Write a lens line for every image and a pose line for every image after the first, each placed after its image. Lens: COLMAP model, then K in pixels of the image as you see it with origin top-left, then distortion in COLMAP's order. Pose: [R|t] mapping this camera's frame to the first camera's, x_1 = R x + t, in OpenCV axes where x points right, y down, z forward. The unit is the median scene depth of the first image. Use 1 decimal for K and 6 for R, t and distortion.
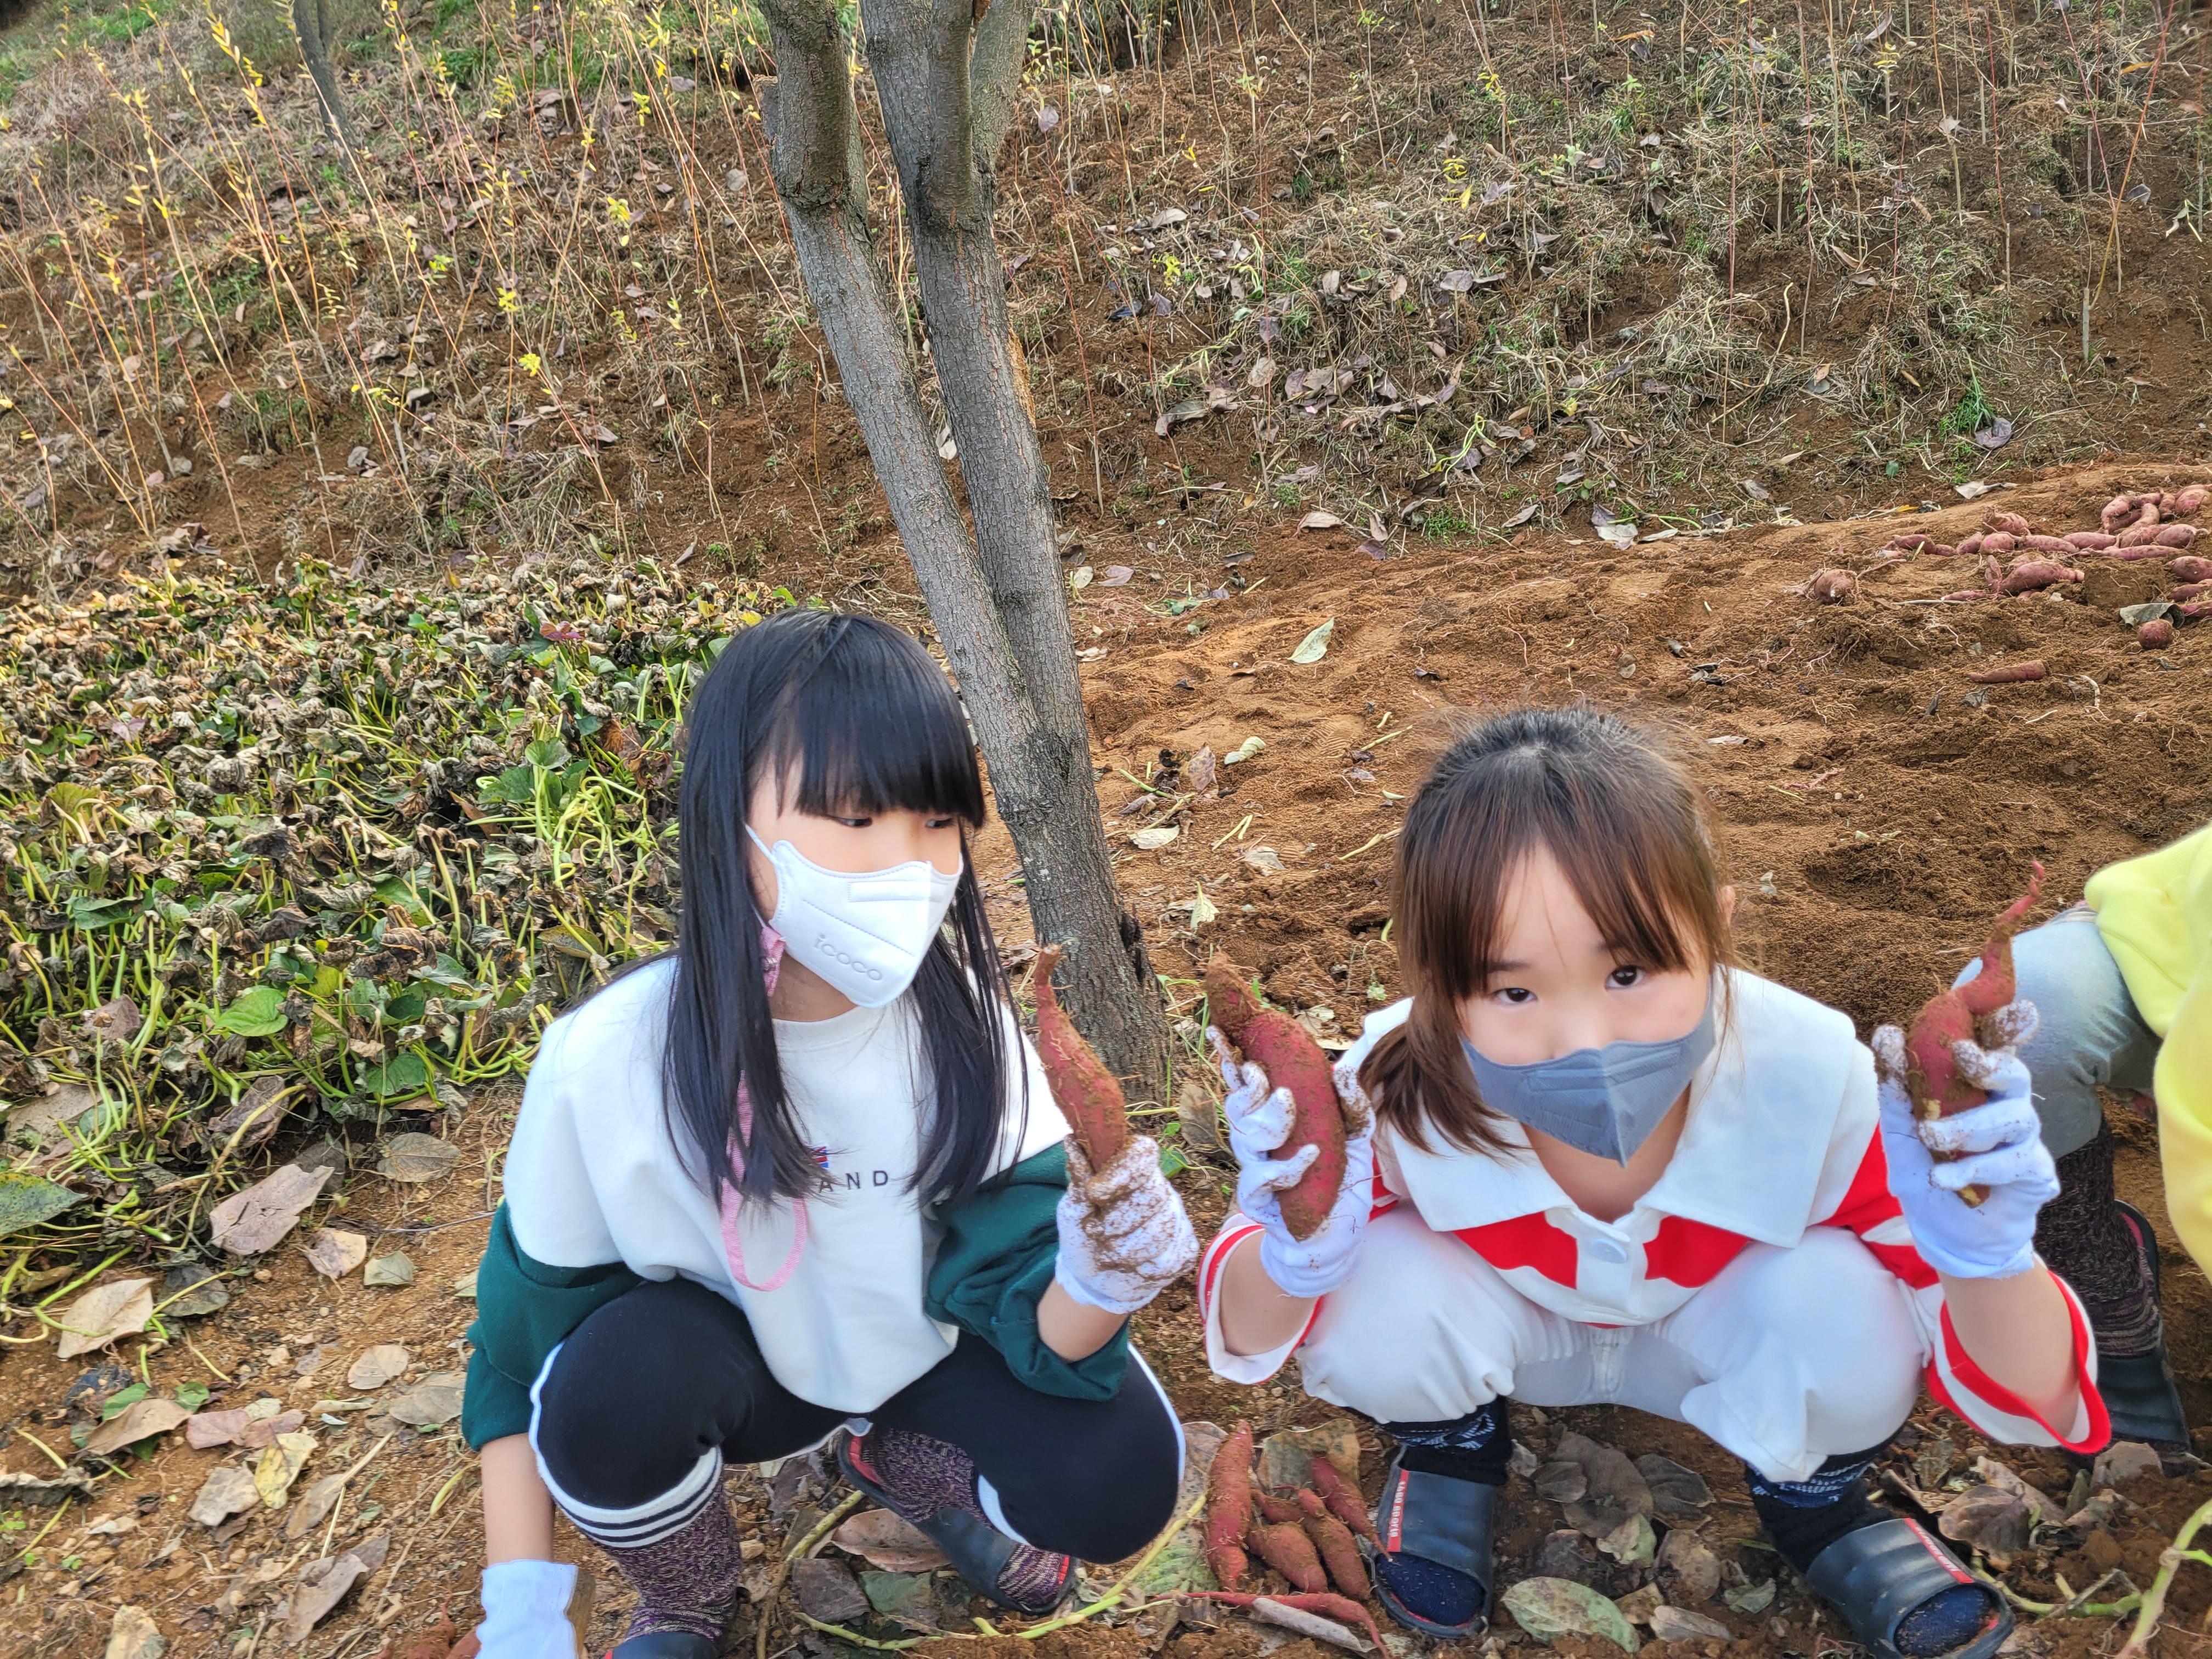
lens RADIAL K [[1649.8, 0, 1121.4], [0, 1649.8, 849.3], [0, 0, 1]] dist [0.054168, -0.042900]
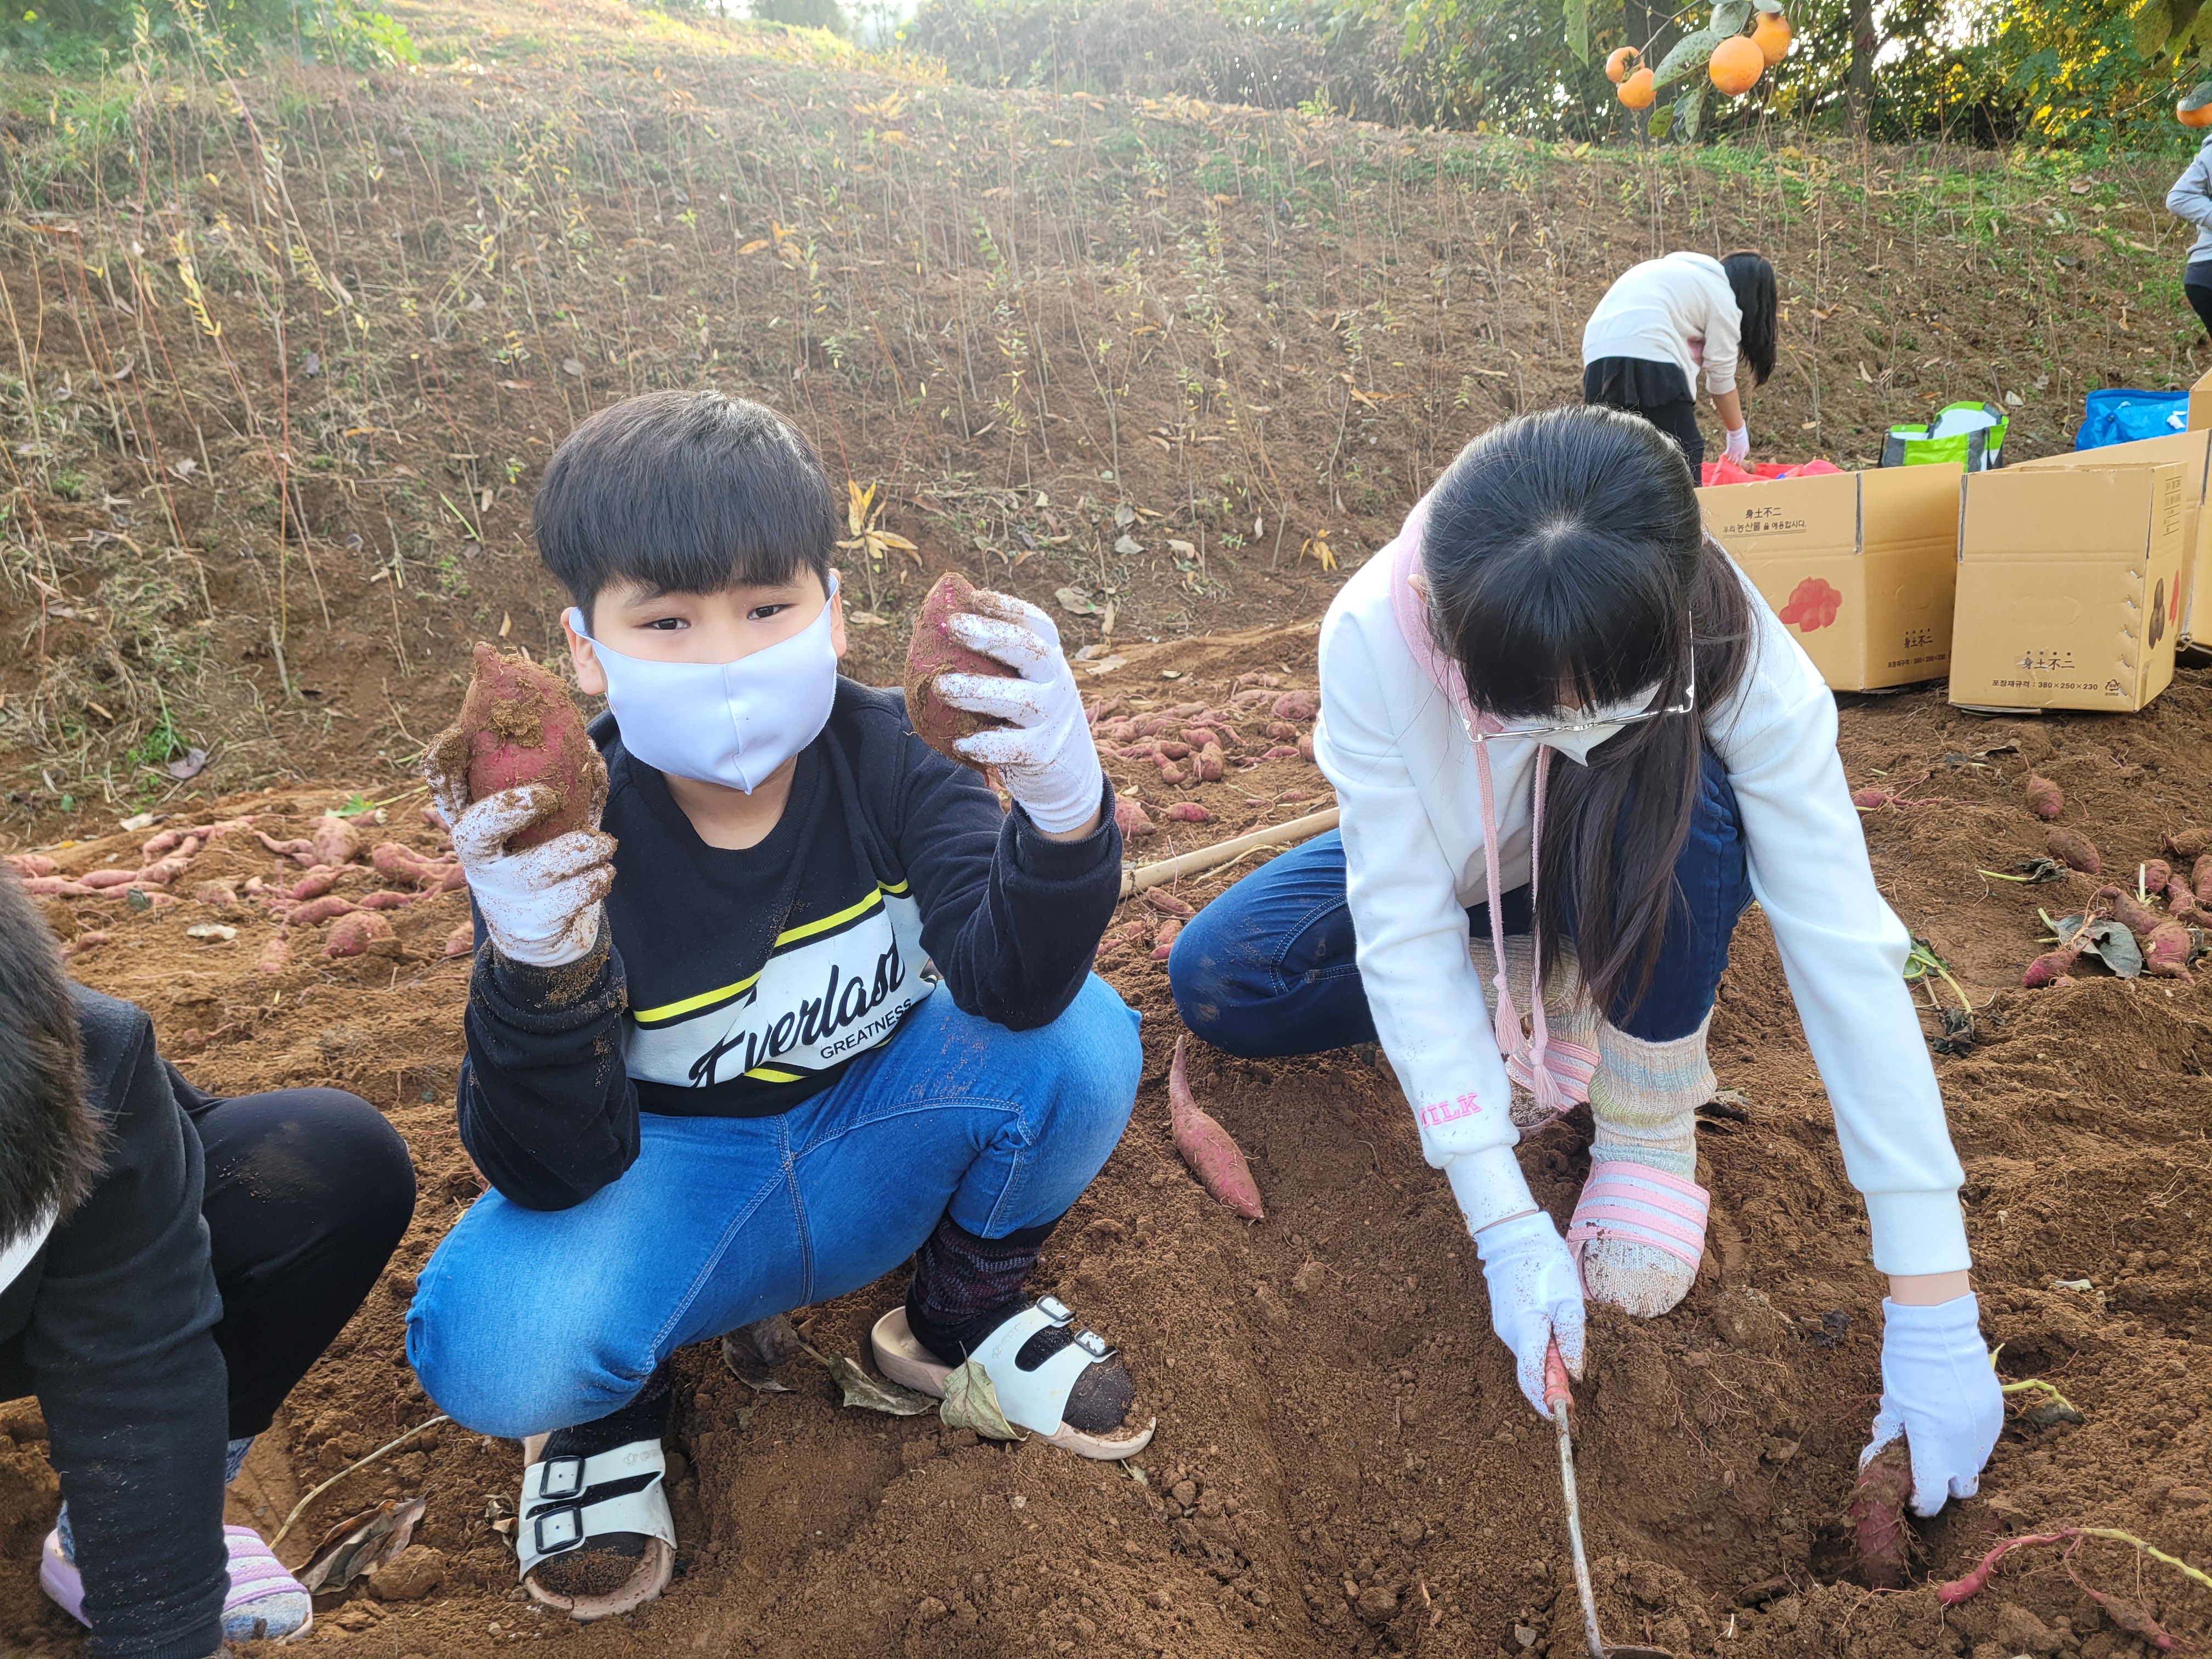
lens RADIAL K [[1649.8, 0, 1122.9], [0, 1649.8, 834.3], [0, 0, 1]] dist [0.054168, -0.042900]
pose [[0.771390, -0.060141, 0.633515, 0.293514], [0.176759, 0.976599, -0.122517, 0.010320], [-0.611322, 0.206487, 0.763969, -0.079465]]
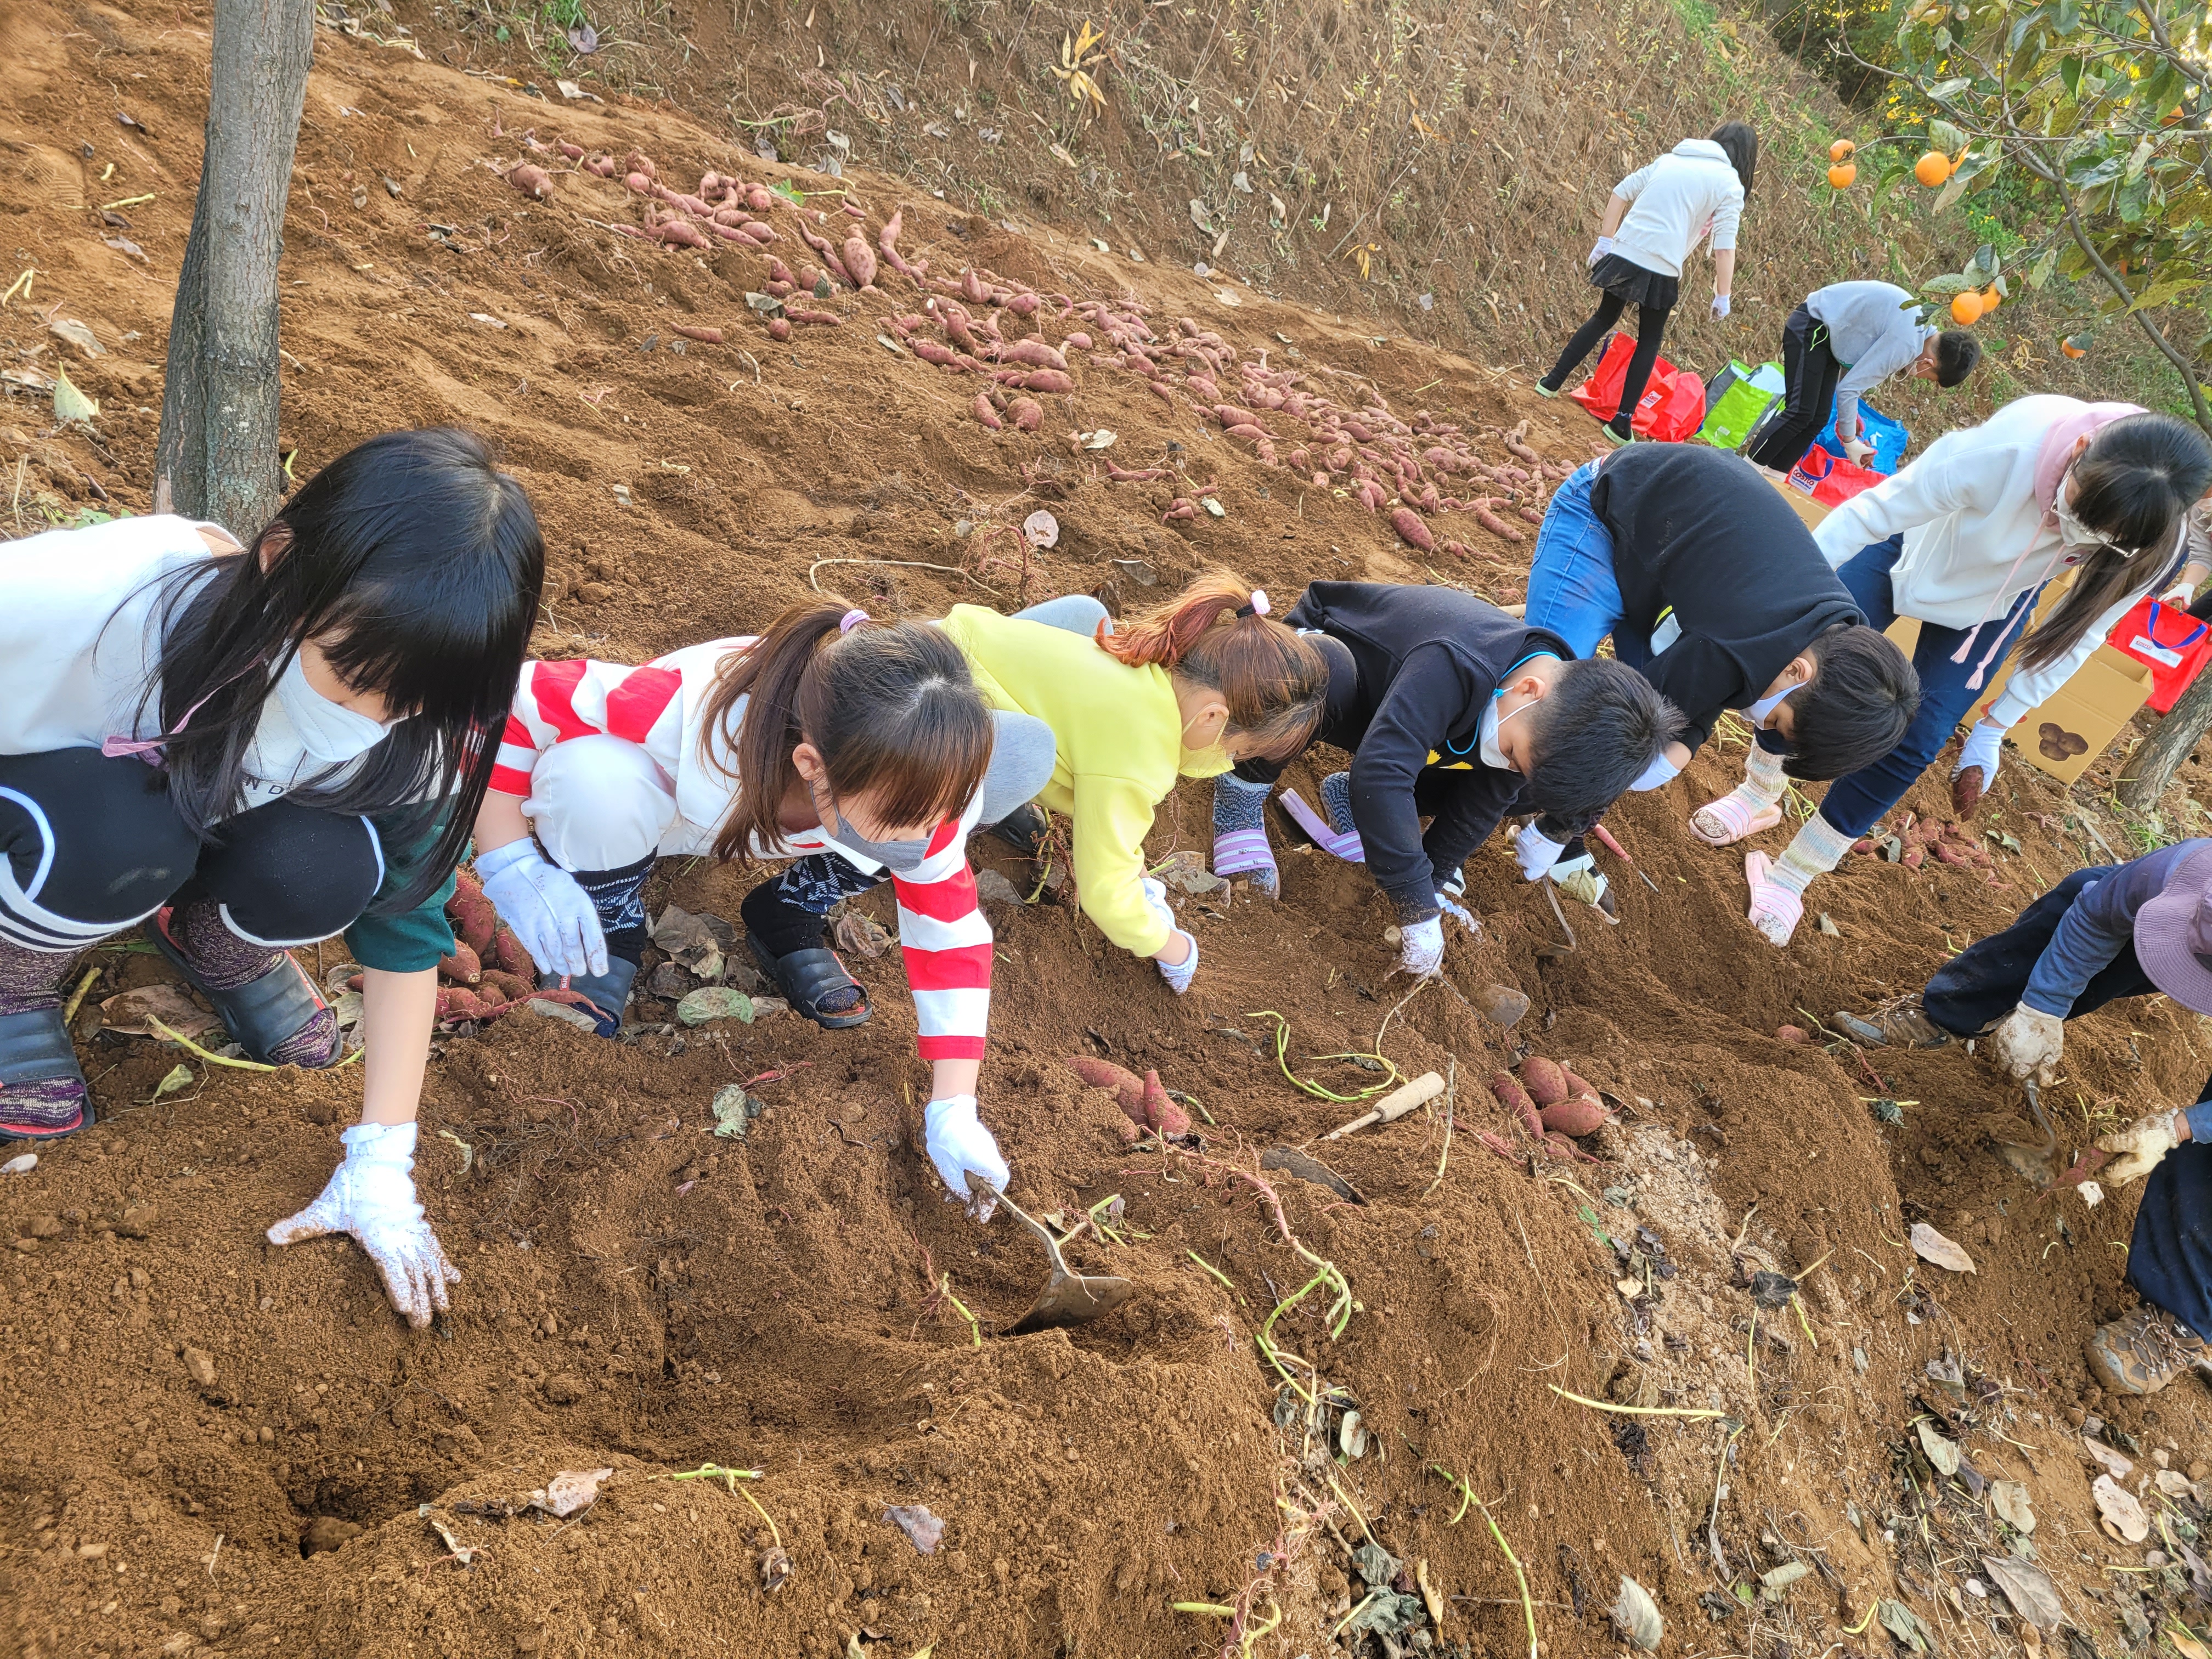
lens RADIAL K [[1649.8, 0, 1114.3], [0, 1649.8, 814.7], [0, 0, 1]] dist [0.054168, -0.042900]
pose [[0.538846, 0.005605, 0.842386, -0.212243], [-0.259514, 0.952449, 0.159665, -0.020967], [-0.801435, -0.304645, 0.514678, -0.024295]]
